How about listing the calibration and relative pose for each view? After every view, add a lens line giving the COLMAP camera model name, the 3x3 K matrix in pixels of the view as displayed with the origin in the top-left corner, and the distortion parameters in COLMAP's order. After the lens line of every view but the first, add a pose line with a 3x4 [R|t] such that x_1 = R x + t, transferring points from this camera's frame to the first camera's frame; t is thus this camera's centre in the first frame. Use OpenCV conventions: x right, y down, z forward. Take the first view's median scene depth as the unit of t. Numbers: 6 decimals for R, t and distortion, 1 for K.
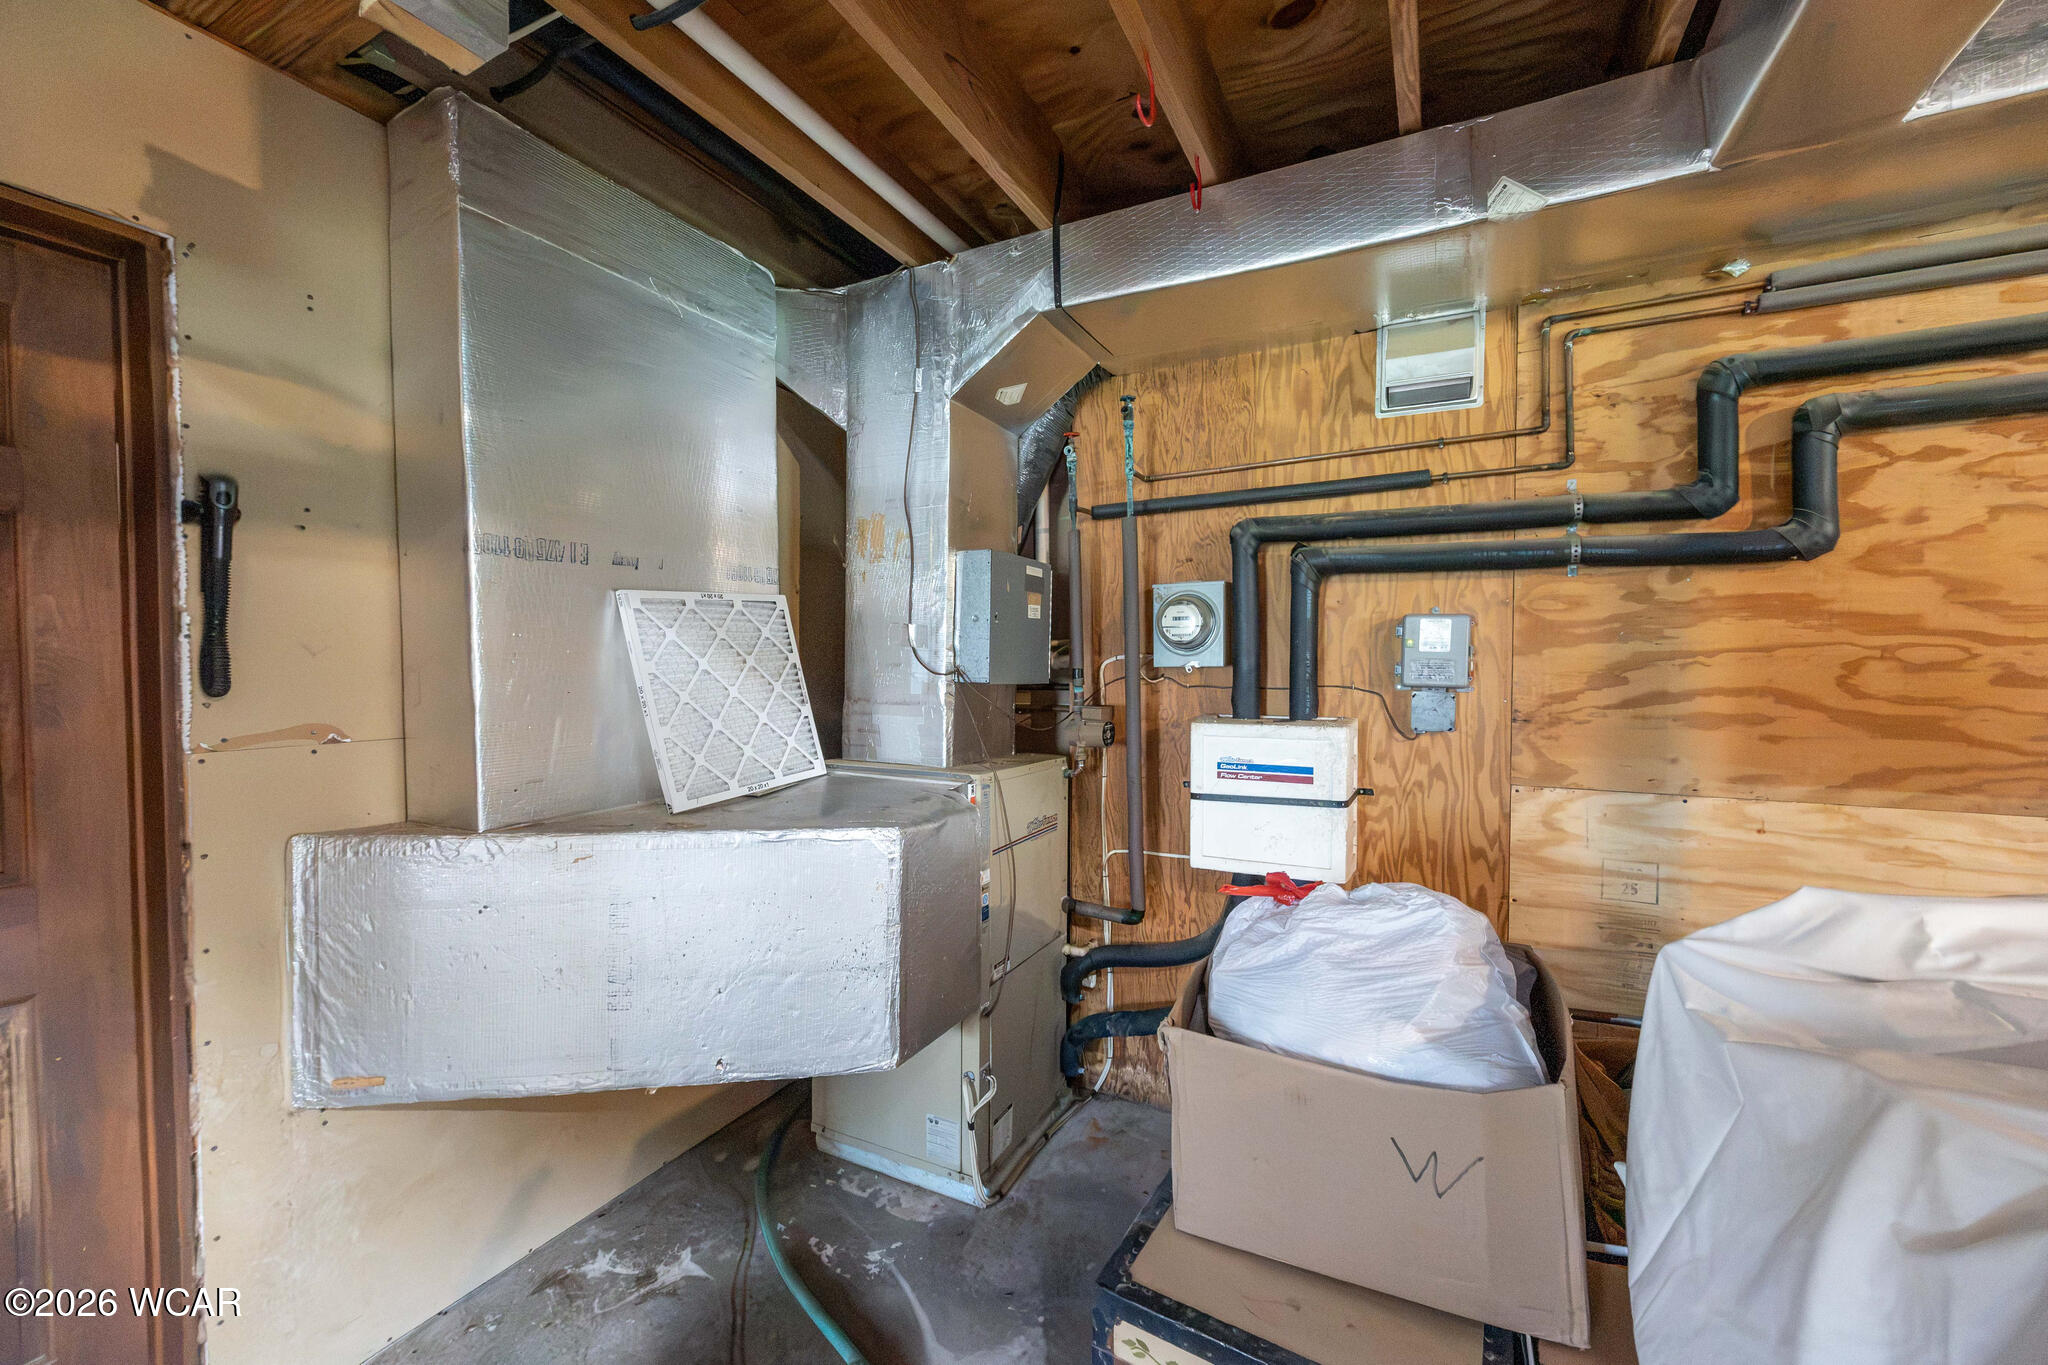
lens RADIAL K [[793.2, 0, 1022.0], [0, 793.2, 678.5], [0, 0, 1]] dist [-0.001432, 0.001347]
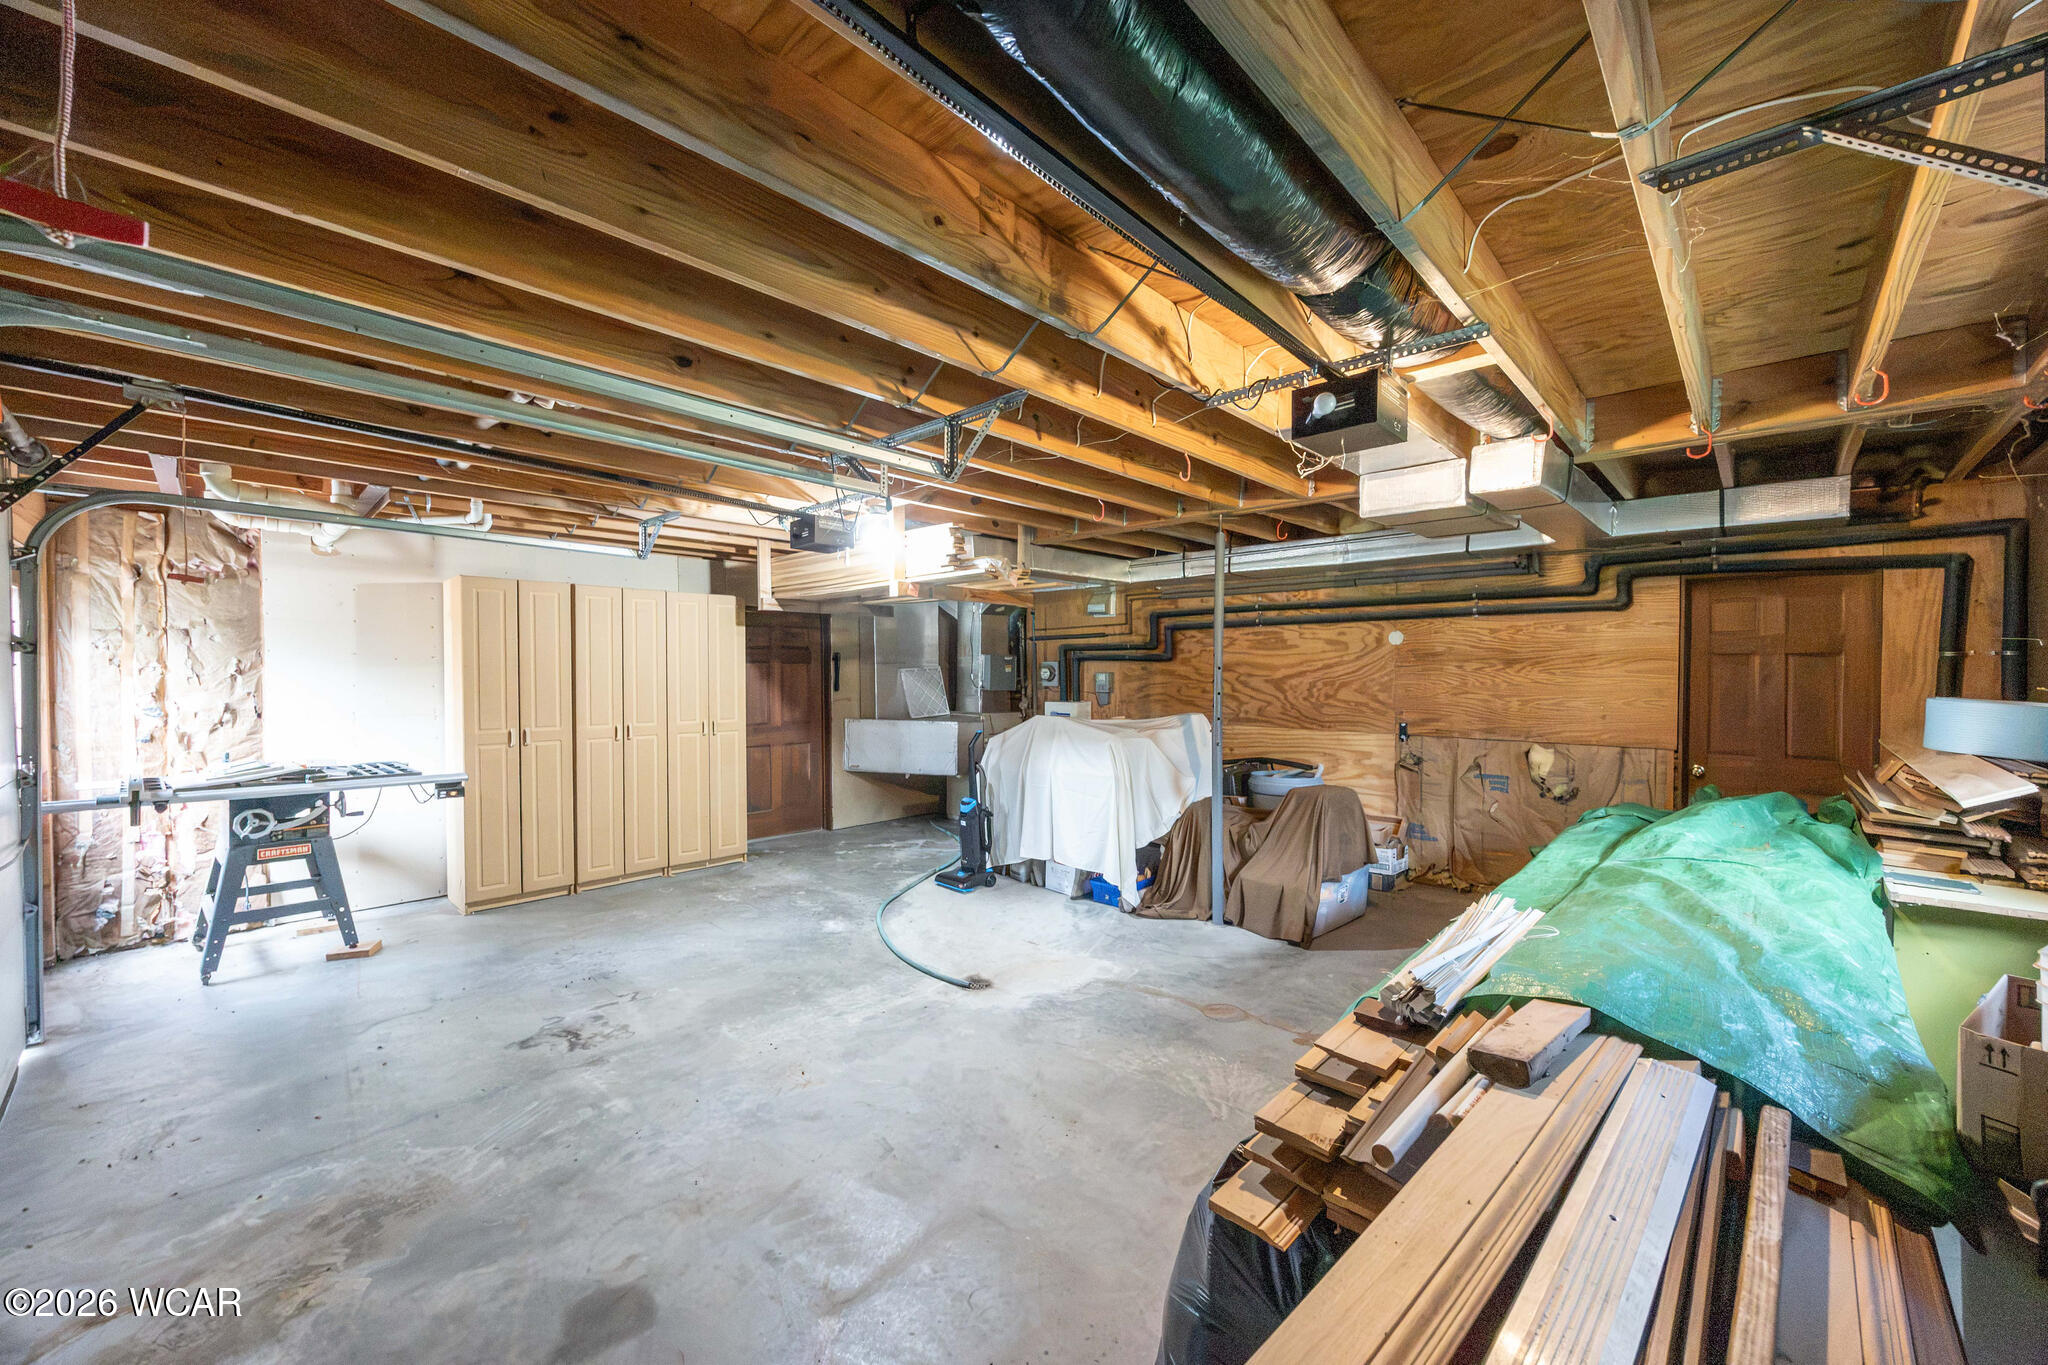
lens RADIAL K [[793.2, 0, 1027.5], [0, 793.2, 684.2], [0, 0, 1]] dist [-0.001432, 0.001347]
pose [[0.960242, 0.007595, -0.279066, 1.278383], [-0.008410, 0.999963, -0.001722, -0.018216], [0.279043, 0.004000, 0.960270, -2.772310]]
